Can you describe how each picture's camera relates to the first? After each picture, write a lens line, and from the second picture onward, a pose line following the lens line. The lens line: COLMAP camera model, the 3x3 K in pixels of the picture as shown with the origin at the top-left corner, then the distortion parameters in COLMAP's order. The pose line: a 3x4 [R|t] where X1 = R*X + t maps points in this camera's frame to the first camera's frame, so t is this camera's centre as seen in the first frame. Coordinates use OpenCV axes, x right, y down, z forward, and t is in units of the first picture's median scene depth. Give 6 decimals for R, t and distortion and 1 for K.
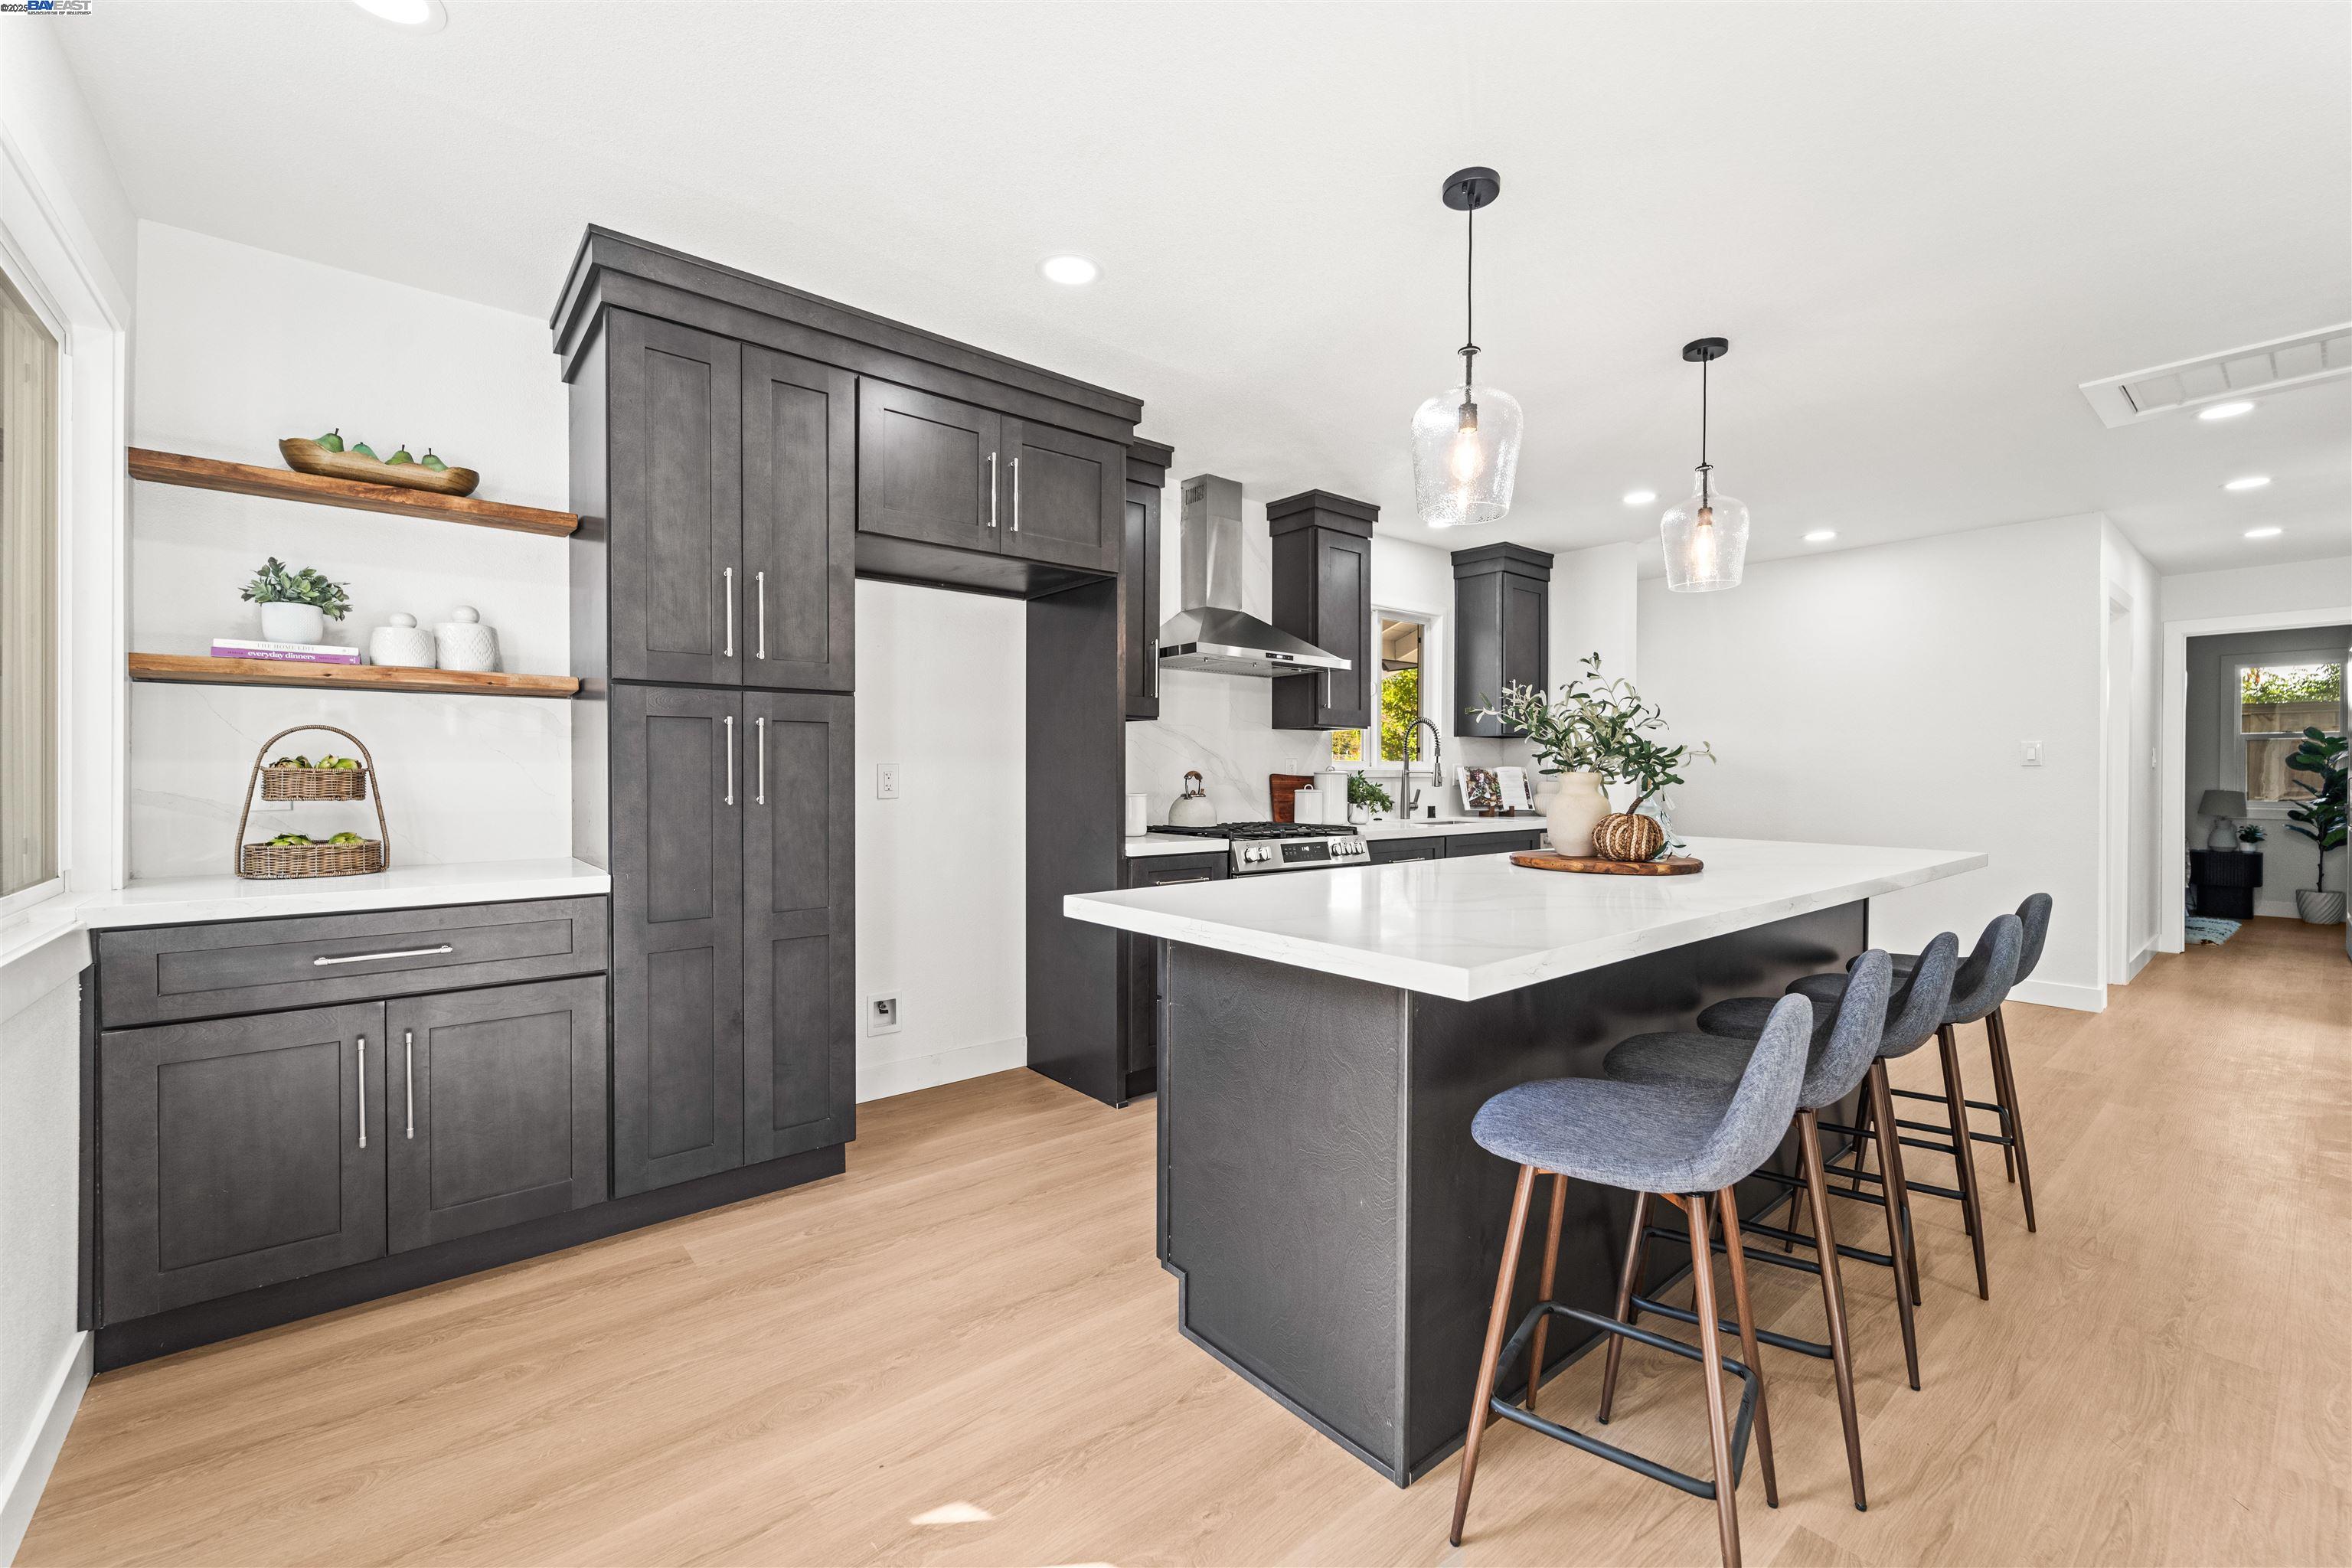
lens RADIAL K [[978.1, 0, 1176.0], [0, 978.1, 784.0], [0, 0, 1]] dist [-0.009142, -0.000227]
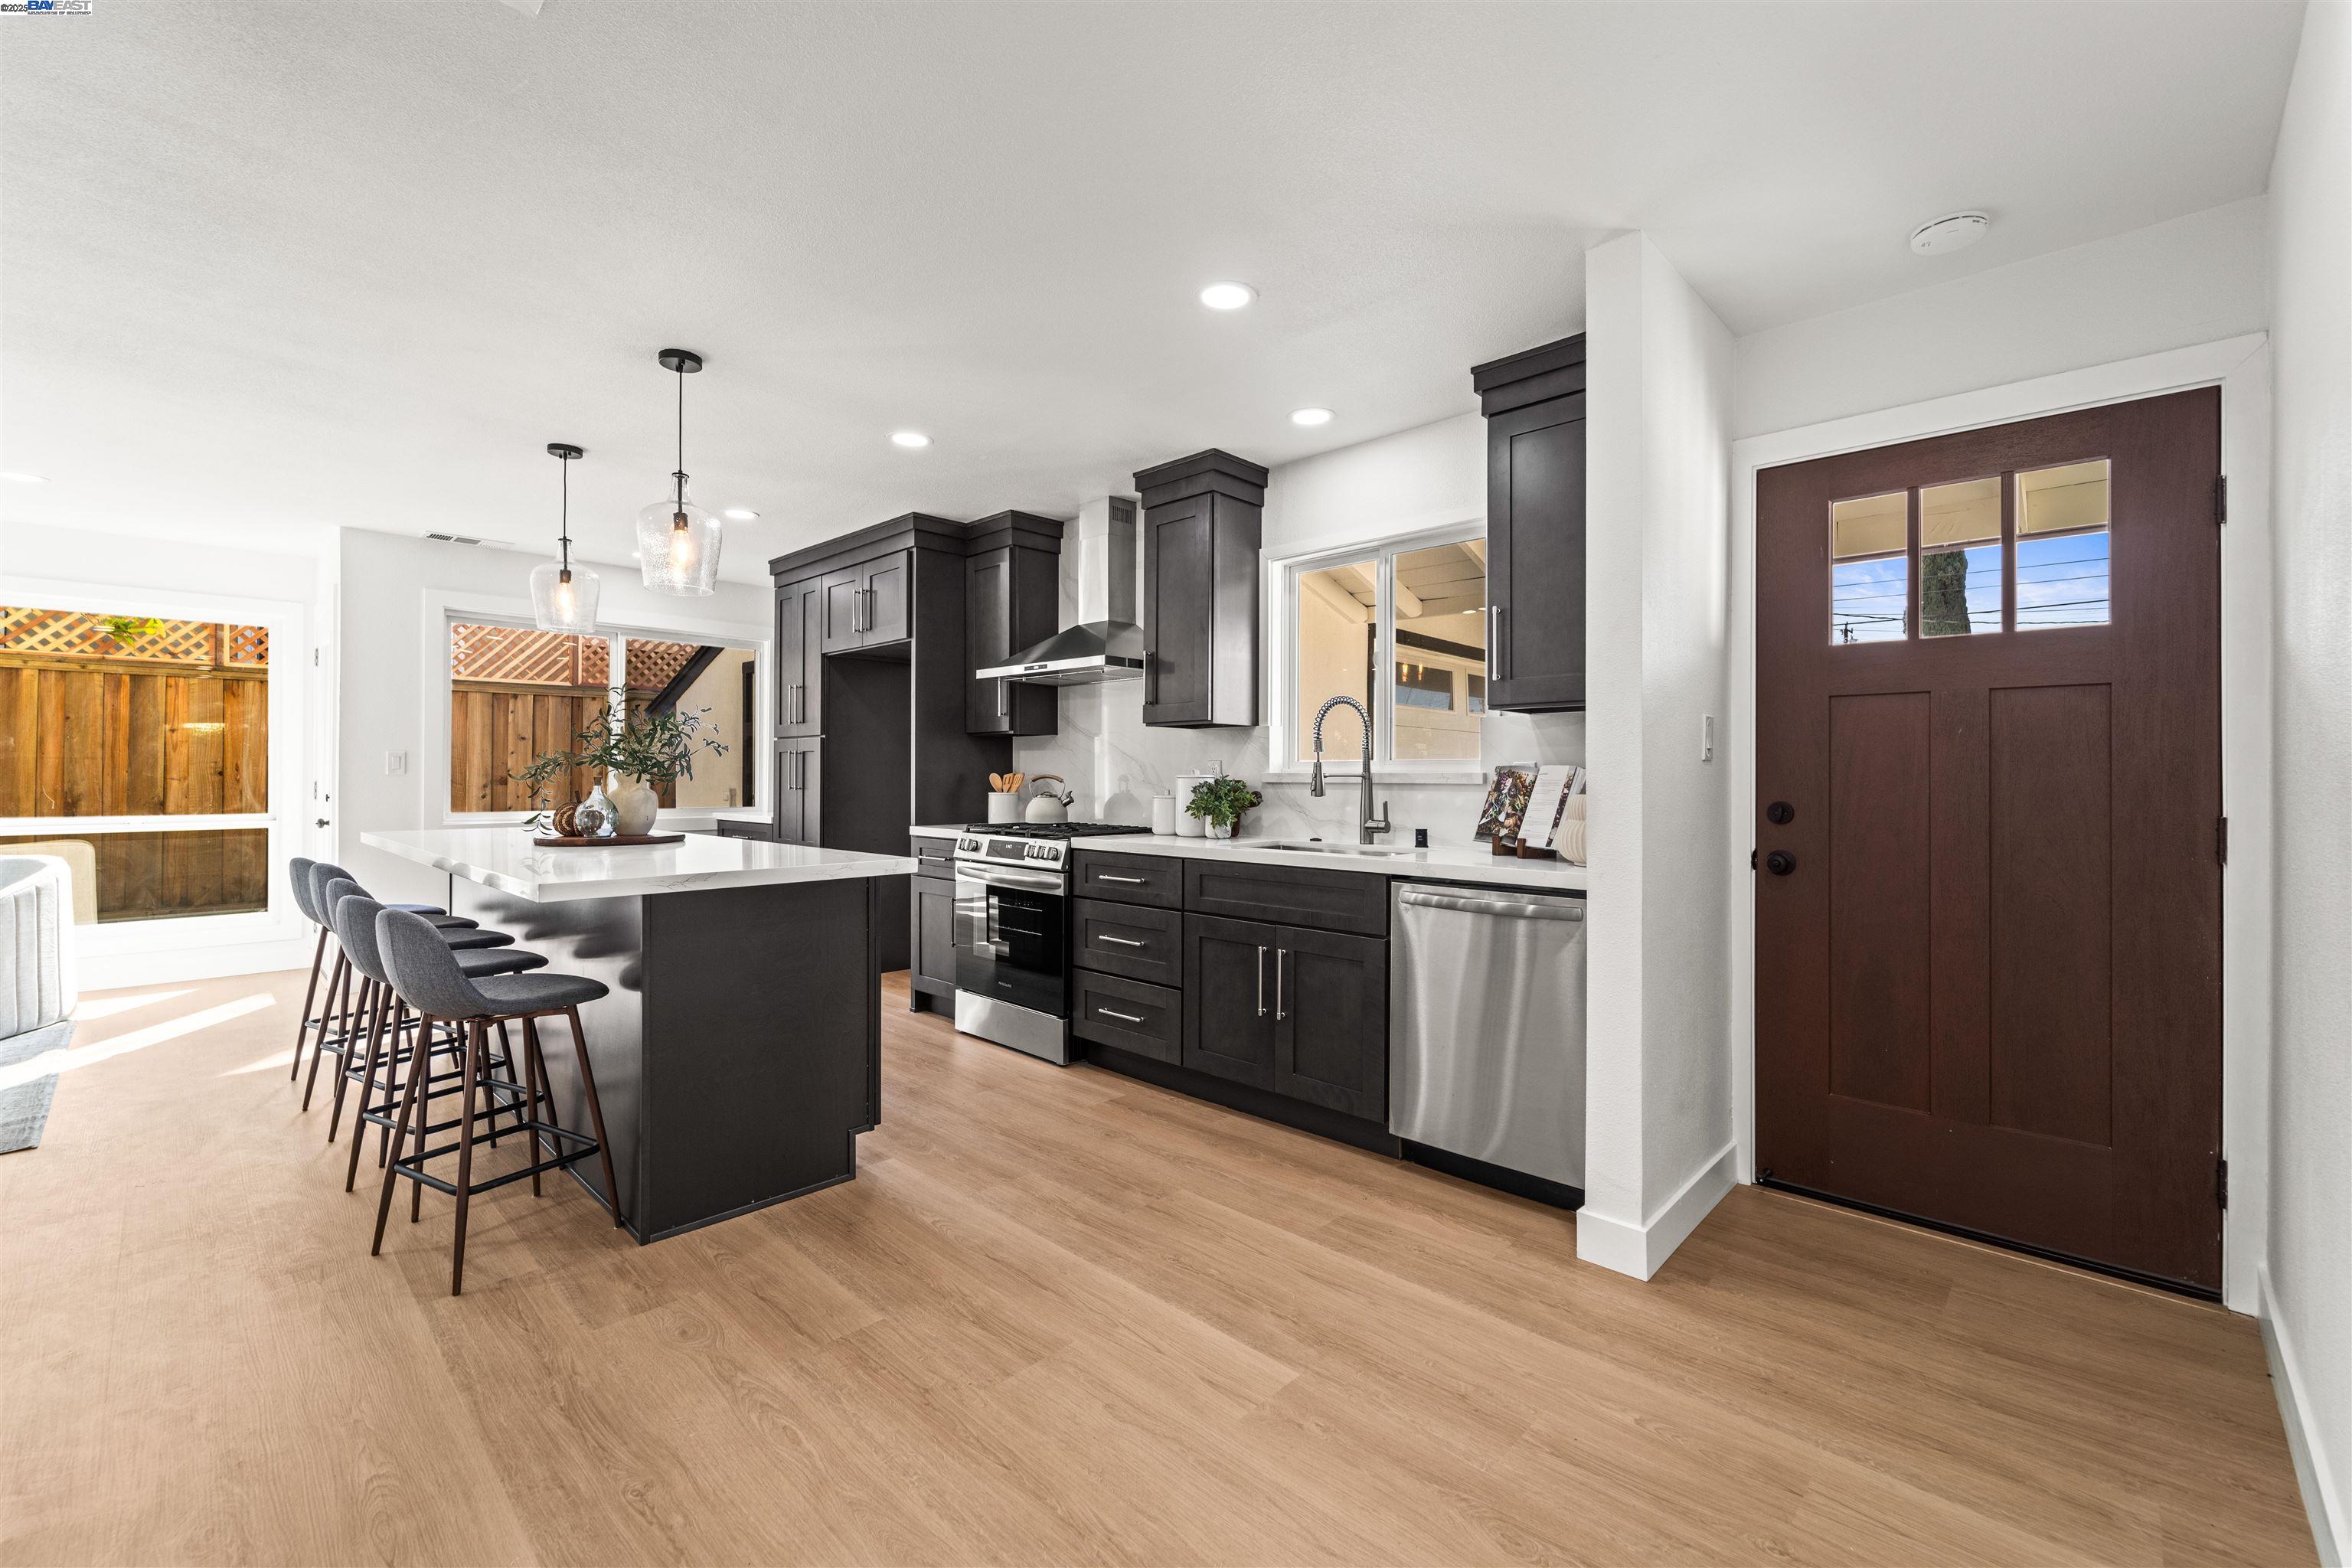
lens RADIAL K [[974.3, 0, 1184.6], [0, 974.3, 765.8], [0, 0, 1]] dist [-0.001791, -0.000348]
pose [[0.122215, -0.013269, -0.992415, 1.209150], [-0.015806, 0.999758, -0.015314, -0.008707], [0.992378, 0.017557, 0.121975, 1.064223]]
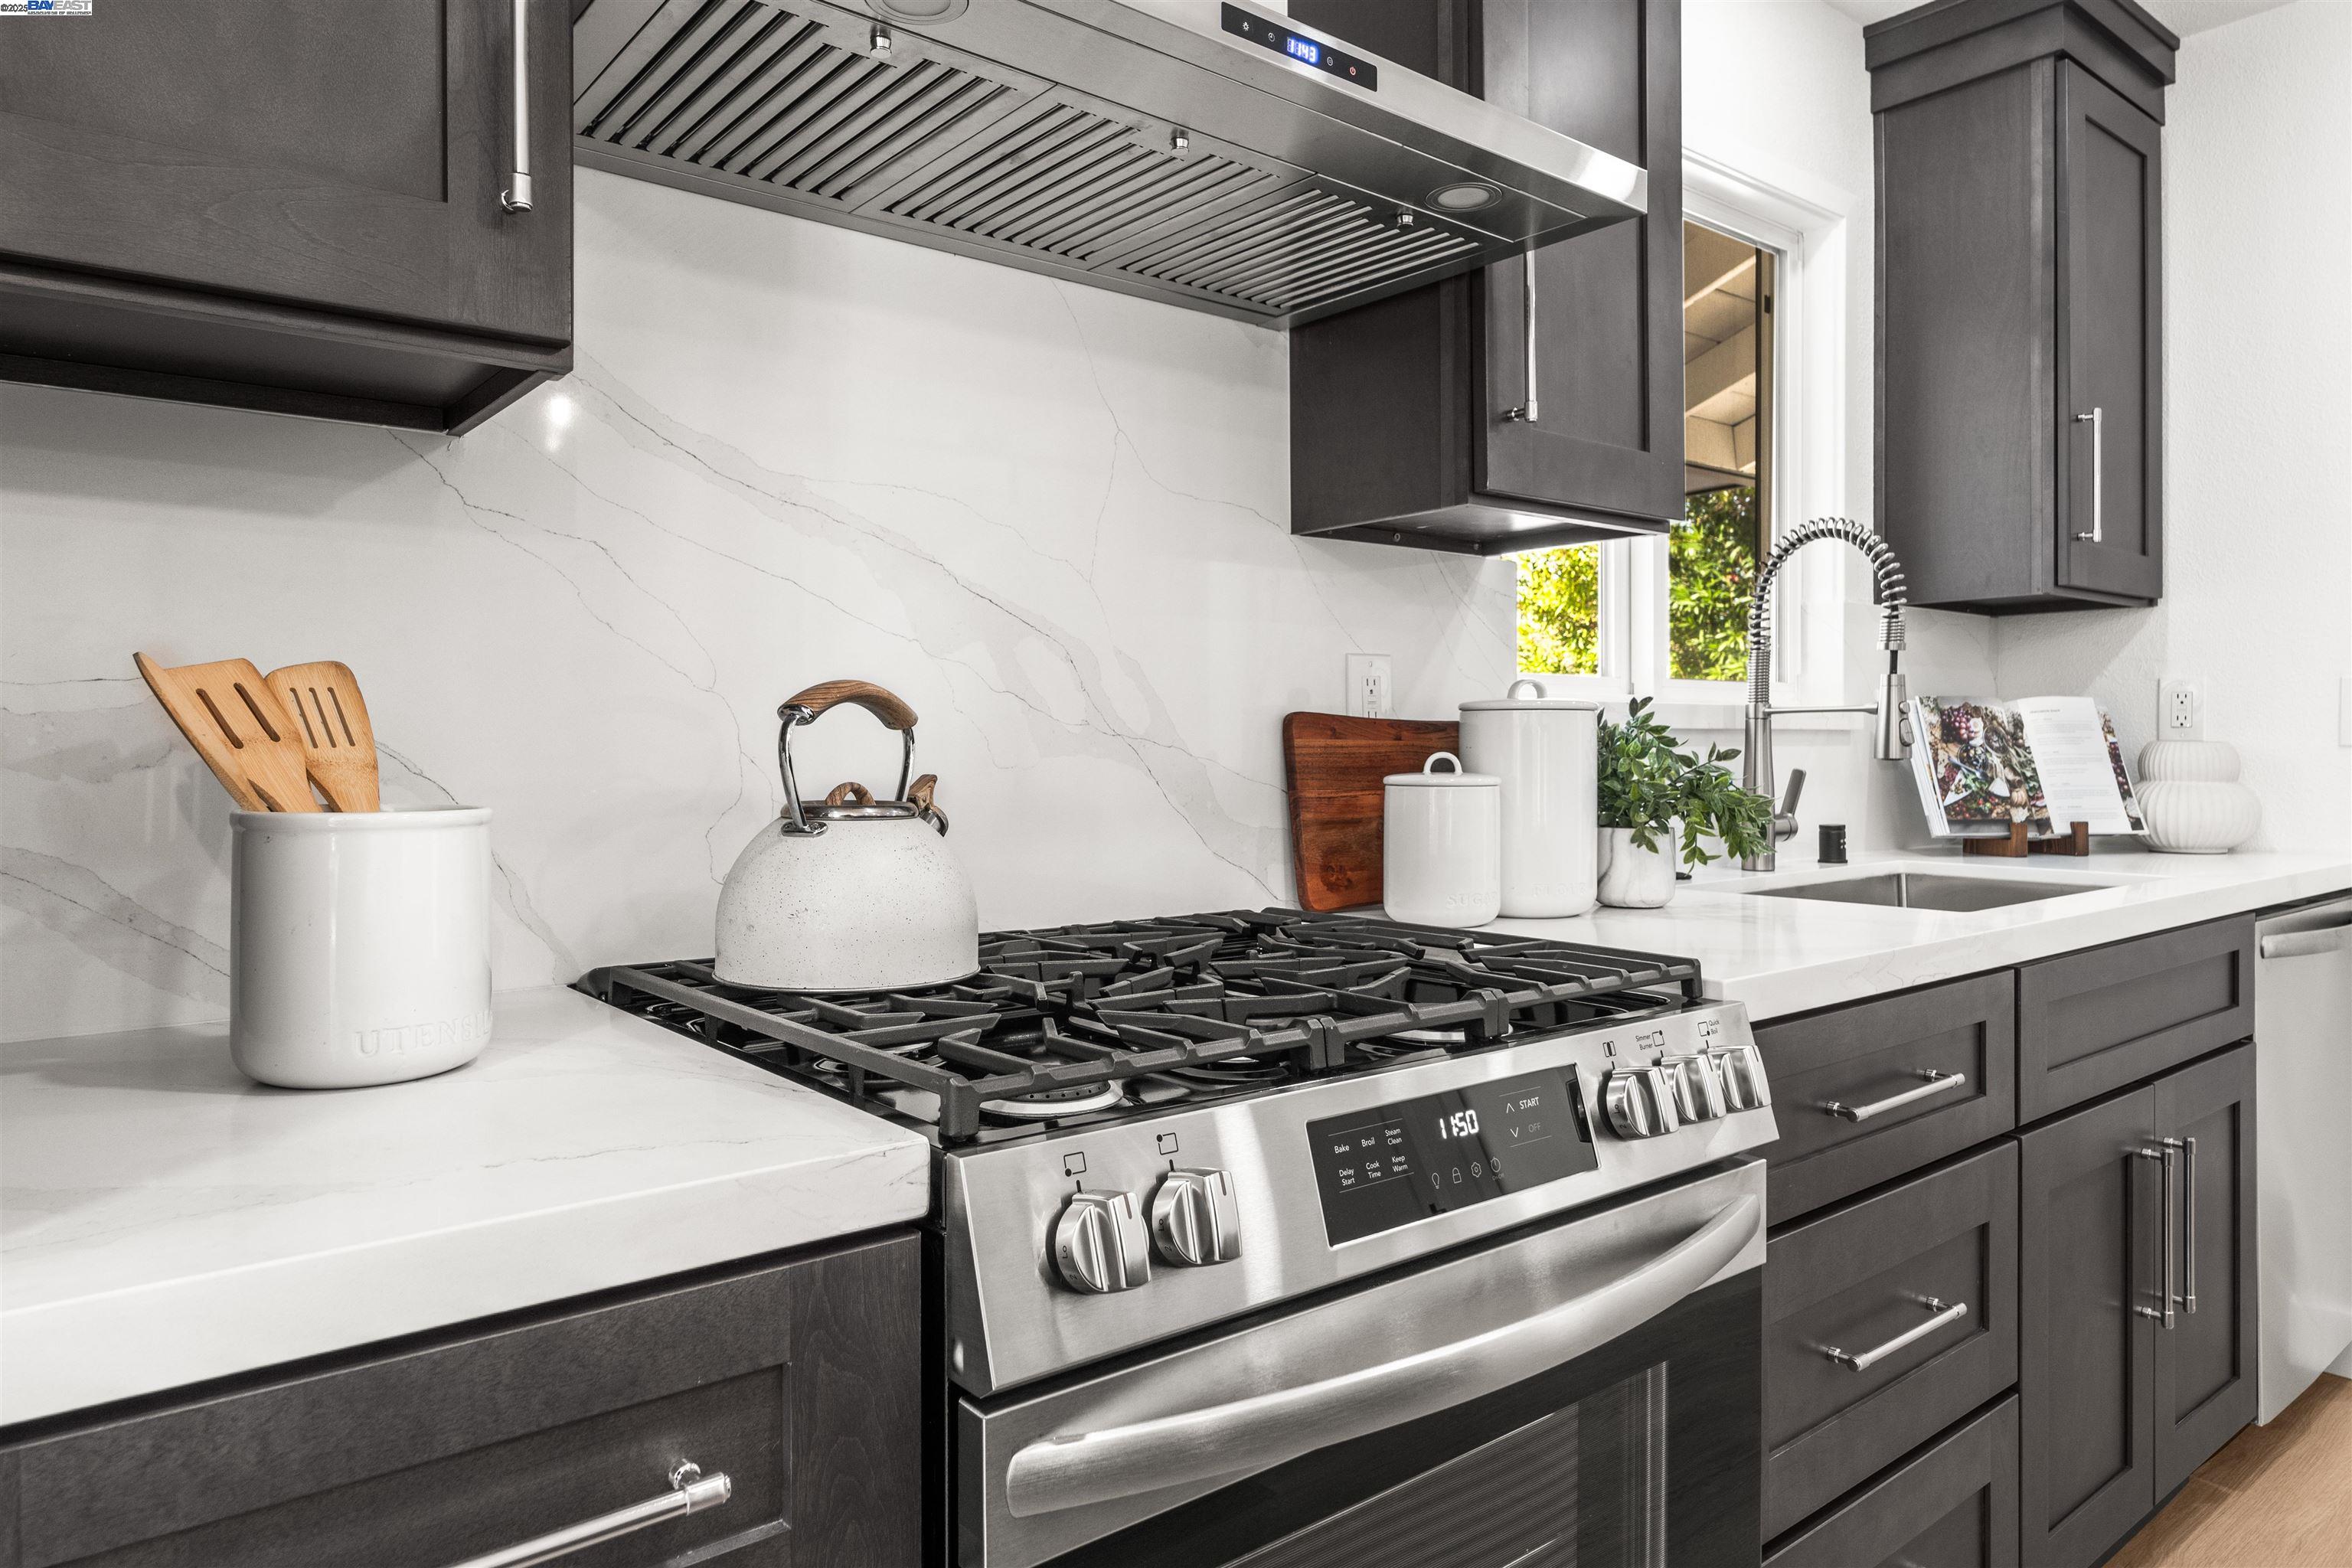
lens RADIAL K [[1487.1, 0, 1171.8], [0, 1487.1, 743.5], [0, 0, 1]] dist [0.002924, 0.000875]
pose [[0.999892, -0.007073, -0.012890, 0.086020], [0.006902, 0.999888, -0.013273, 0.002830], [0.012983, 0.013183, 0.999829, 0.740035]]
